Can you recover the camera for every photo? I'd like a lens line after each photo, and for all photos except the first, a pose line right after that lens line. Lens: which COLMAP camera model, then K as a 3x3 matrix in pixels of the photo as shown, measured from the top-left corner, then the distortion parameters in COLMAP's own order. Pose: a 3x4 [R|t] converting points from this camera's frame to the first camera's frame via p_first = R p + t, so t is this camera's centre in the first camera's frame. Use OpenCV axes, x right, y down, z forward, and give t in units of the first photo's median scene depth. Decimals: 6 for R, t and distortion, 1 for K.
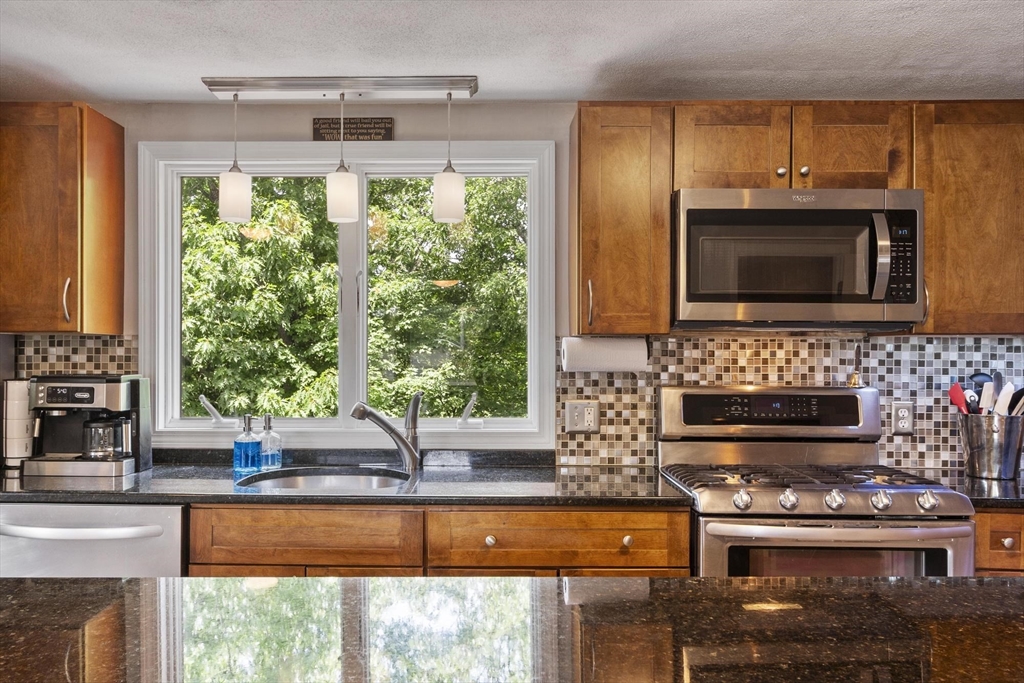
lens RADIAL K [[816.0, 0, 490.9], [0, 816.0, 348.9], [0, 0, 1]] dist [0.006977, -0.001639]
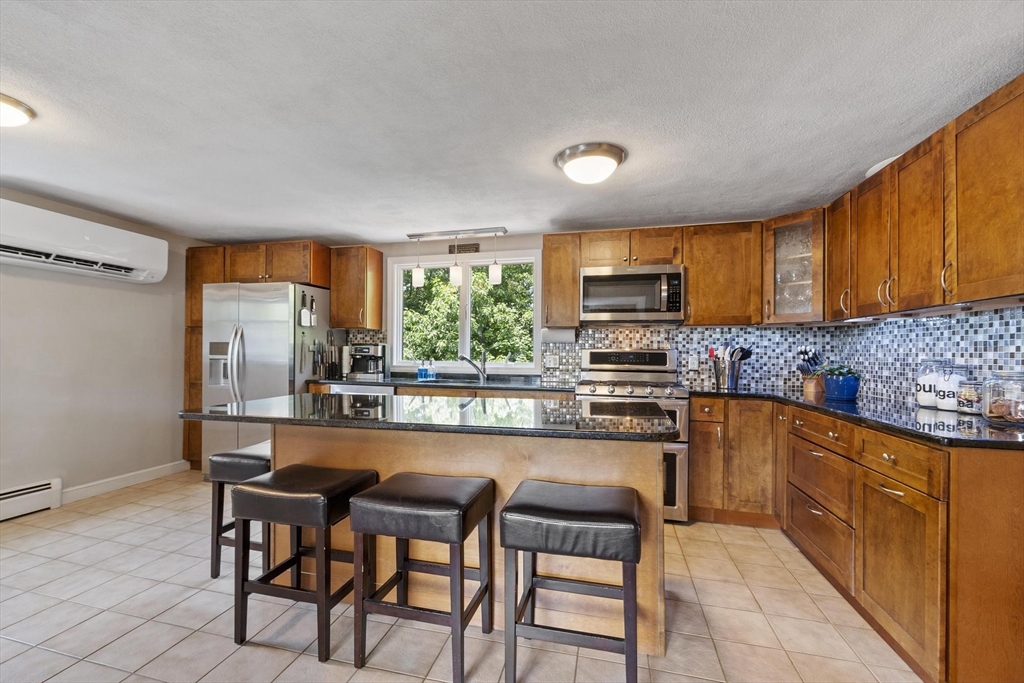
lens RADIAL K [[445.7, 0, 492.5], [0, 445.7, 345.8], [0, 0, 1]] dist [-0.002524, -0.000297]
pose [[0.968527, 0.001365, -0.248903, 0.278740], [-0.003435, 0.999963, -0.007883, 0.048498], [0.248883, 0.008490, 0.968496, -0.344322]]
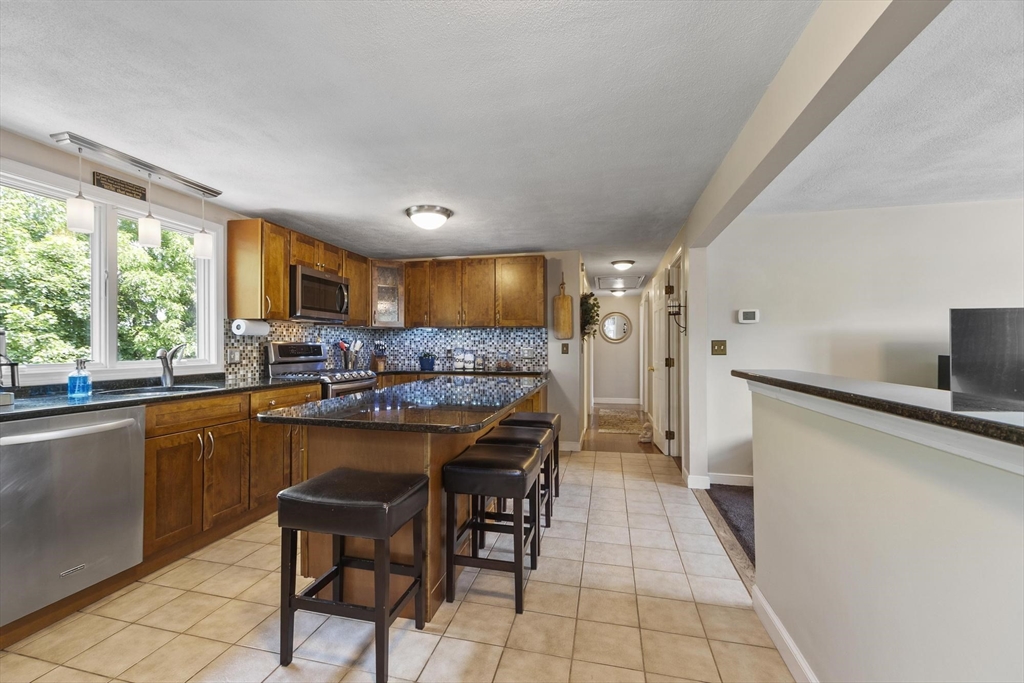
lens RADIAL K [[450.4, 0, 491.1], [0, 450.4, 343.8], [0, 0, 1]] dist [0.002791, 0.000155]
pose [[0.235312, 0.002302, 0.971917, -0.922413], [-0.005305, 0.999985, -0.001084, 0.048919], [-0.971905, -0.004901, 0.235321, 0.053927]]
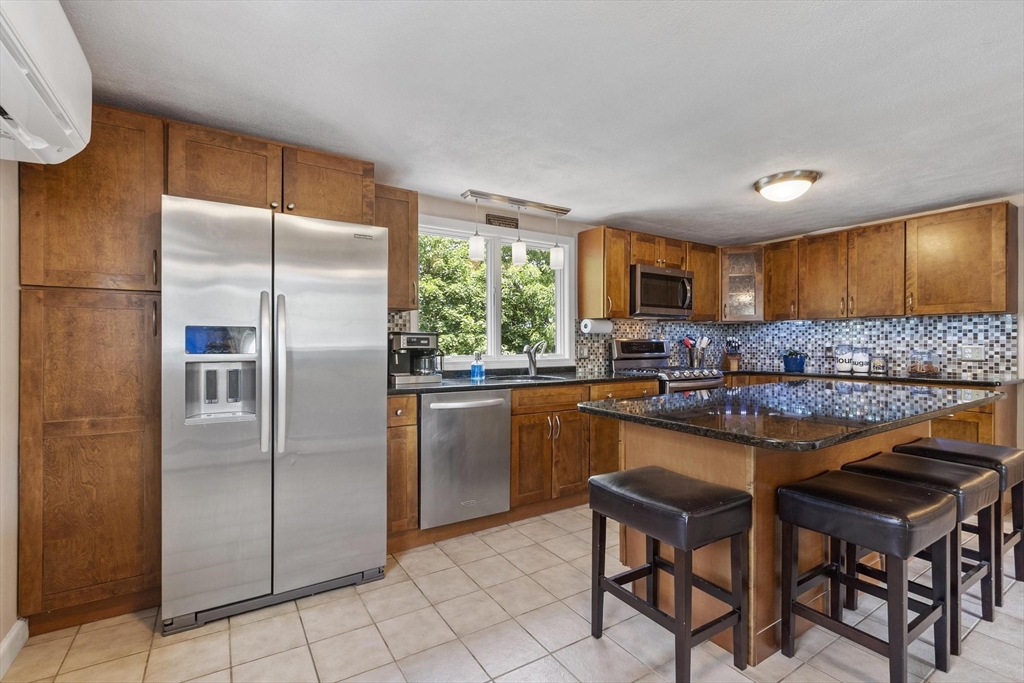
lens RADIAL K [[451.9, 0, 489.9], [0, 451.9, 345.6], [0, 0, 1]] dist [0.001347, 0.000443]
pose [[0.847585, -0.006689, 0.530617, -0.875951], [0.000535, 0.999931, 0.011750, 0.049218], [-0.530659, -0.009675, 0.847530, -0.005042]]
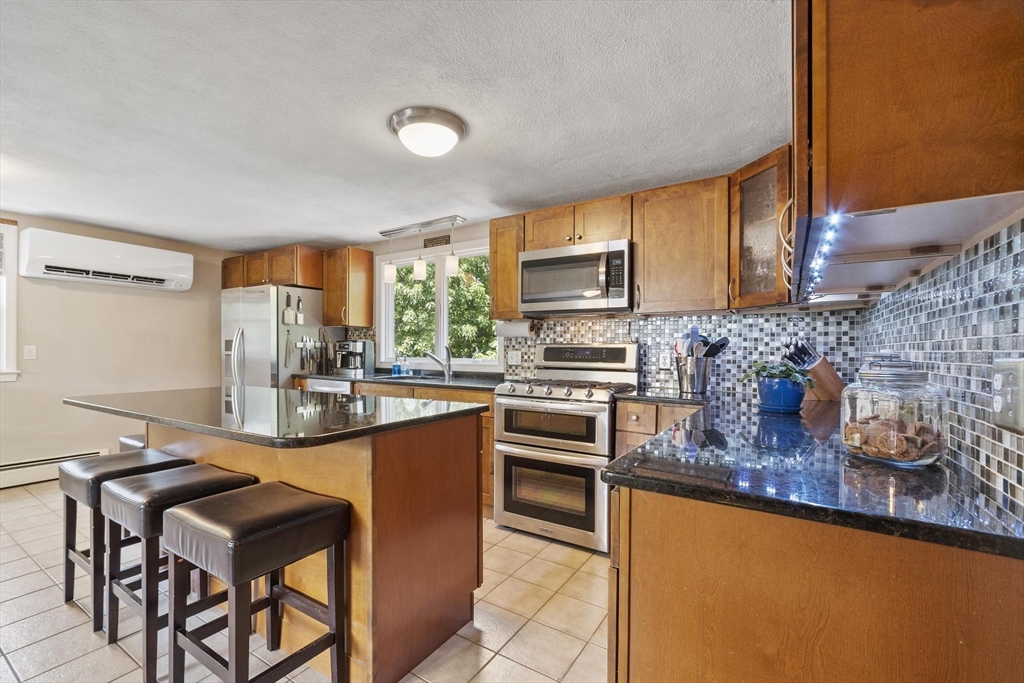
lens RADIAL K [[450.4, 0, 491.1], [0, 450.4, 343.8], [0, 0, 1]] dist [0.002791, 0.000155]
pose [[0.840112, -0.004559, -0.542393, 0.745782], [0.001343, 0.999979, -0.006326, 0.053296], [0.542411, 0.004586, 0.840101, -0.063698]]
